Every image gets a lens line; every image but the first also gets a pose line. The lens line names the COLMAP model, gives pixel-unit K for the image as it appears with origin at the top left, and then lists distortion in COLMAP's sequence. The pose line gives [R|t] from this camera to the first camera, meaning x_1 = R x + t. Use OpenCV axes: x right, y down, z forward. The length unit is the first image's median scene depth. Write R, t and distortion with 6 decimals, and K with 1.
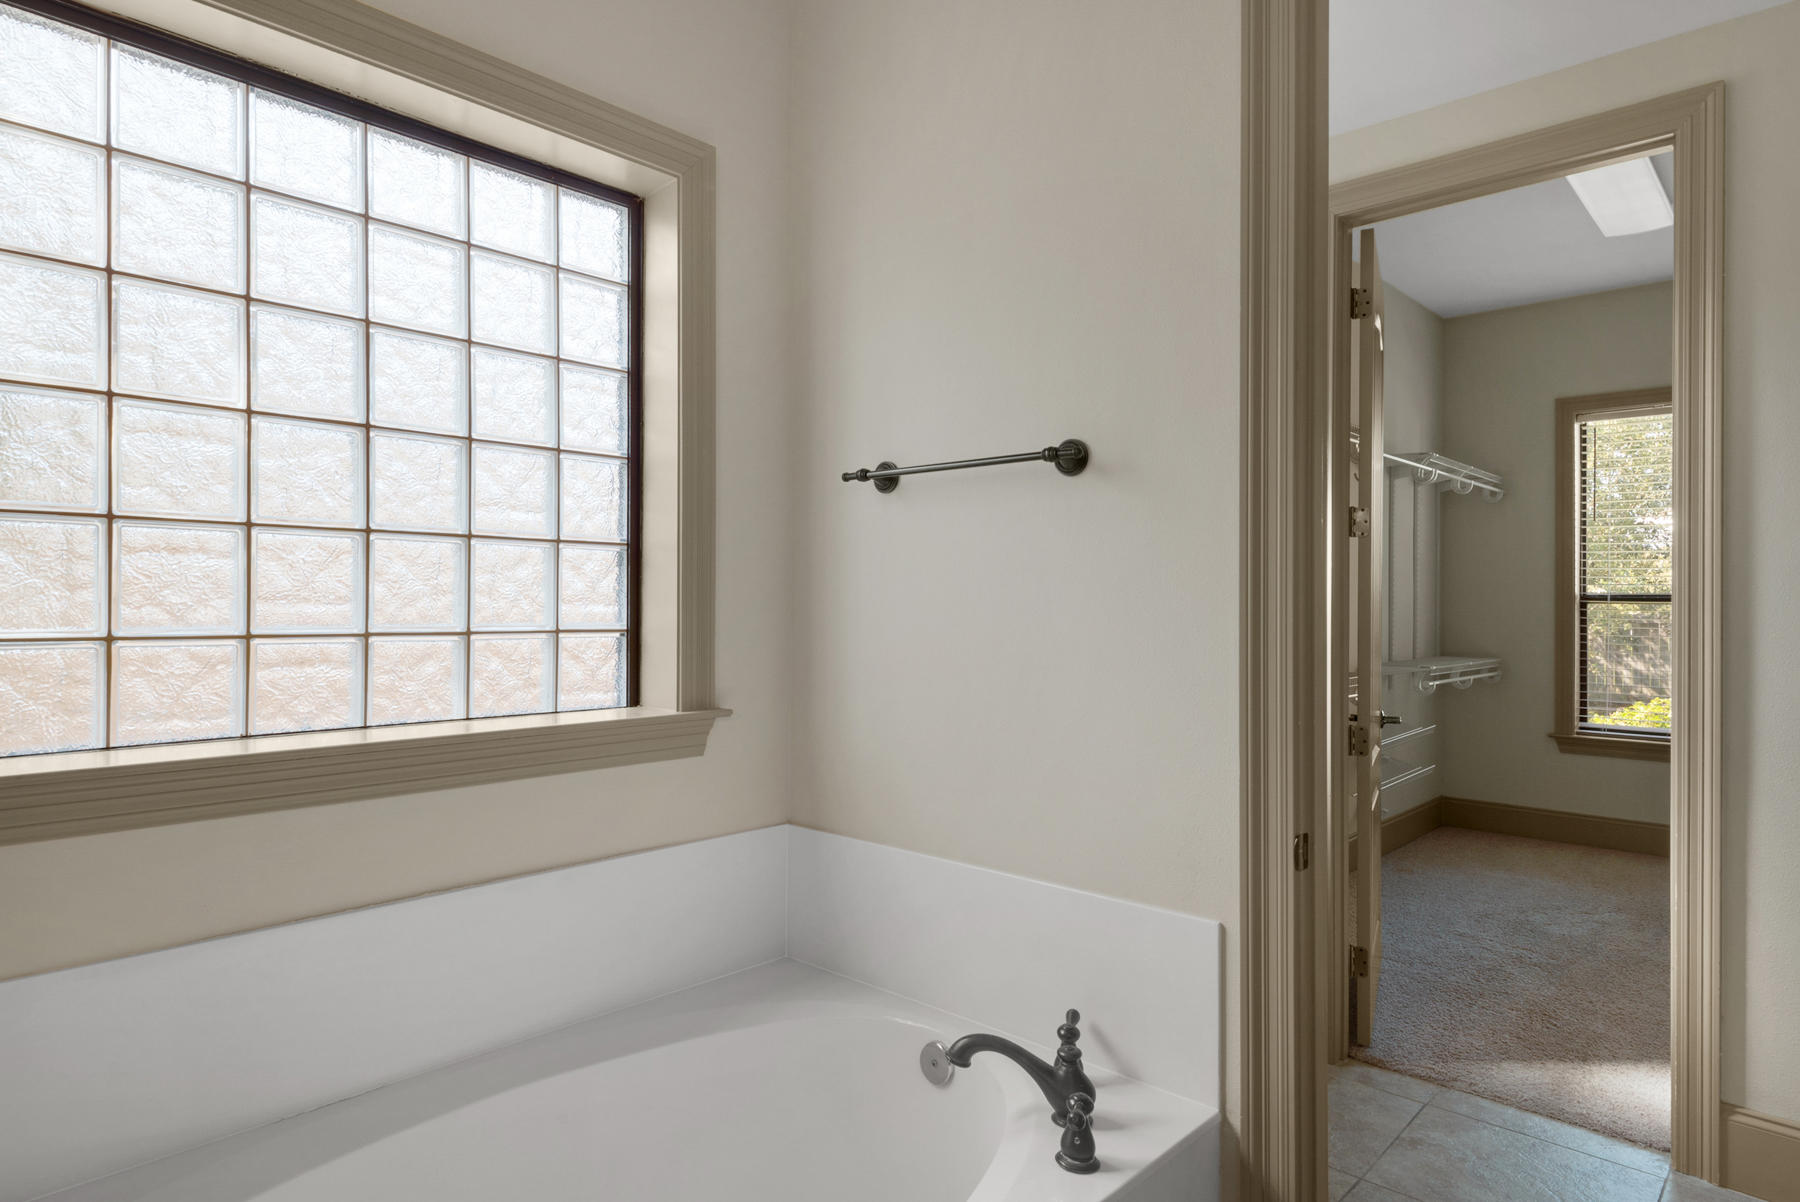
lens RADIAL K [[965.4, 0, 881.1], [0, 965.4, 591.7], [0, 0, 1]] dist [0.034664, -0.016655]
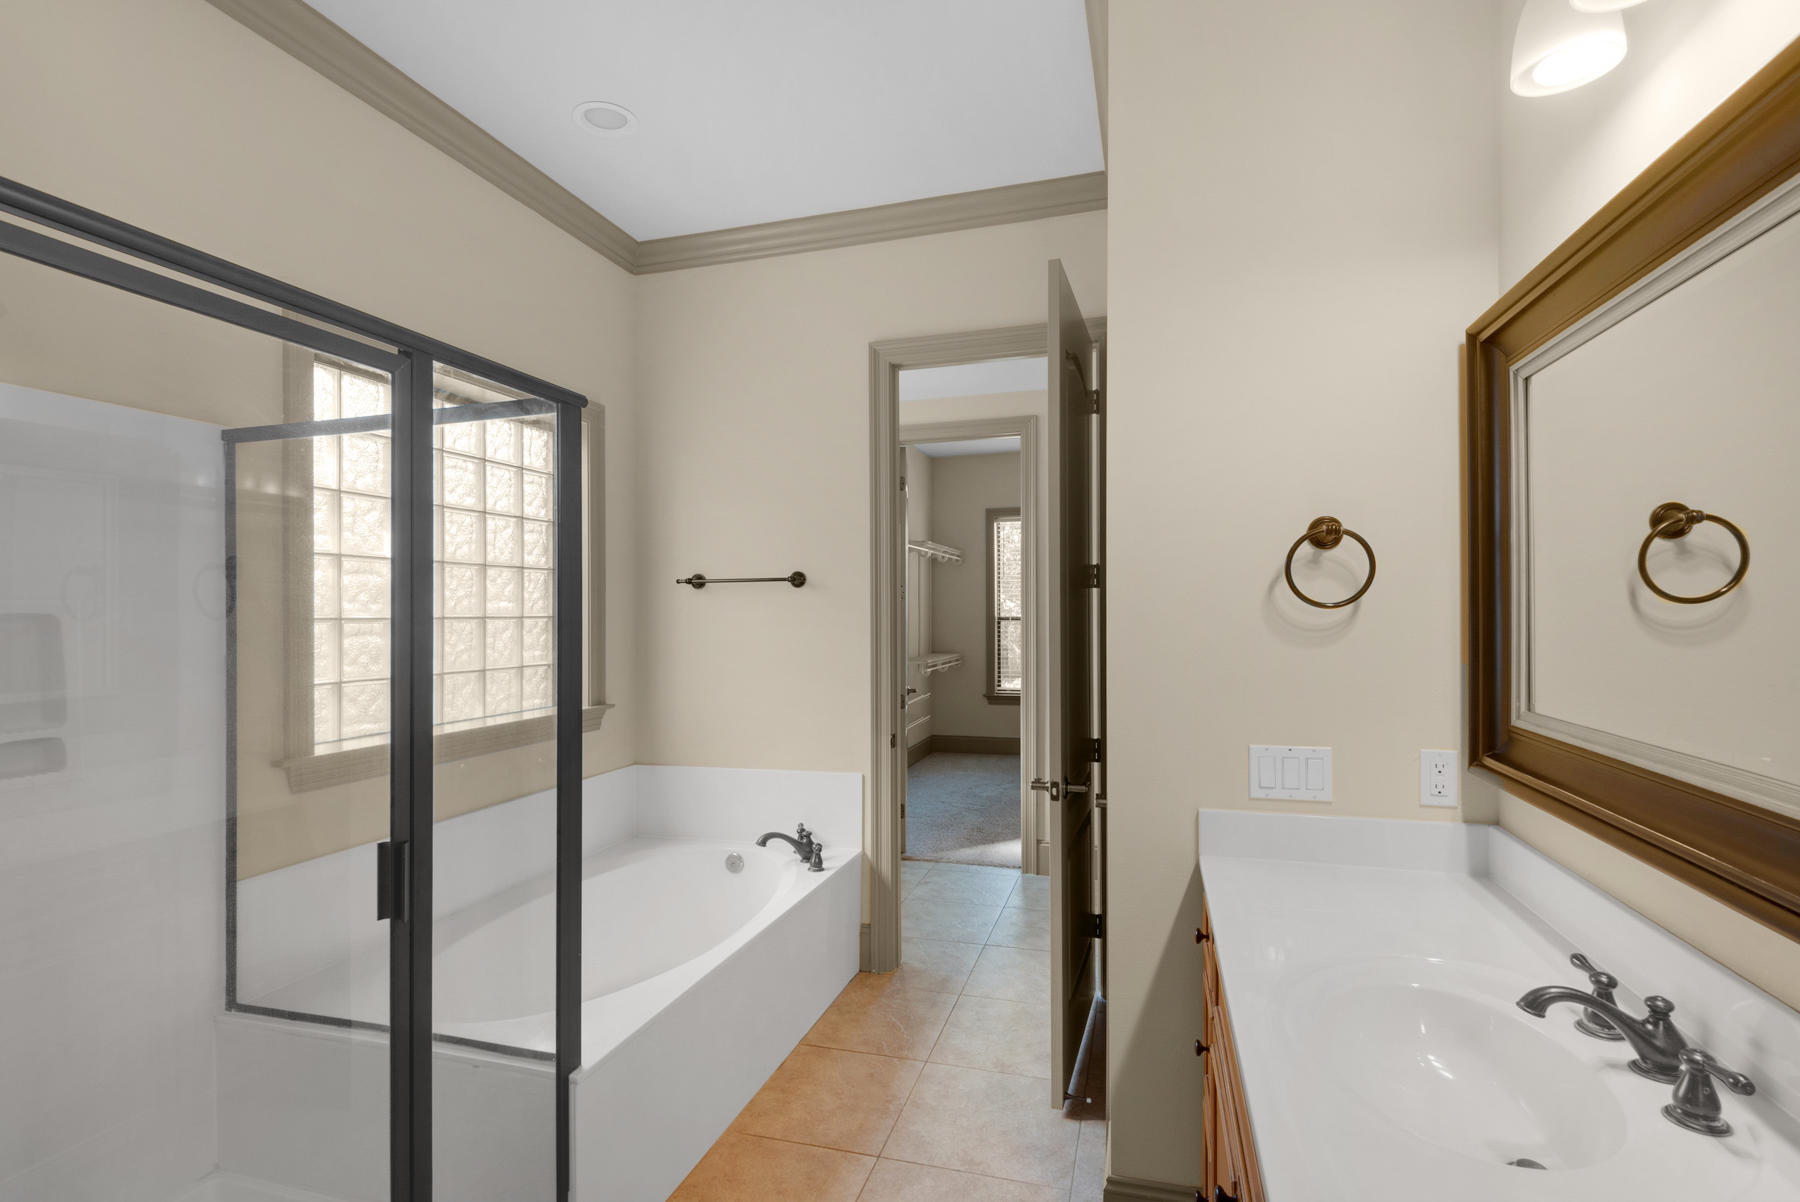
lens RADIAL K [[842.5, 0, 909.8], [0, 842.5, 600.5], [0, 0, 1]] dist [-0.000953, -0.000439]
pose [[0.876444, -0.008175, 0.481435, -0.334544], [0.008285, 0.999964, 0.001897, -0.058953], [-0.481433, 0.002326, 0.876480, -0.544207]]
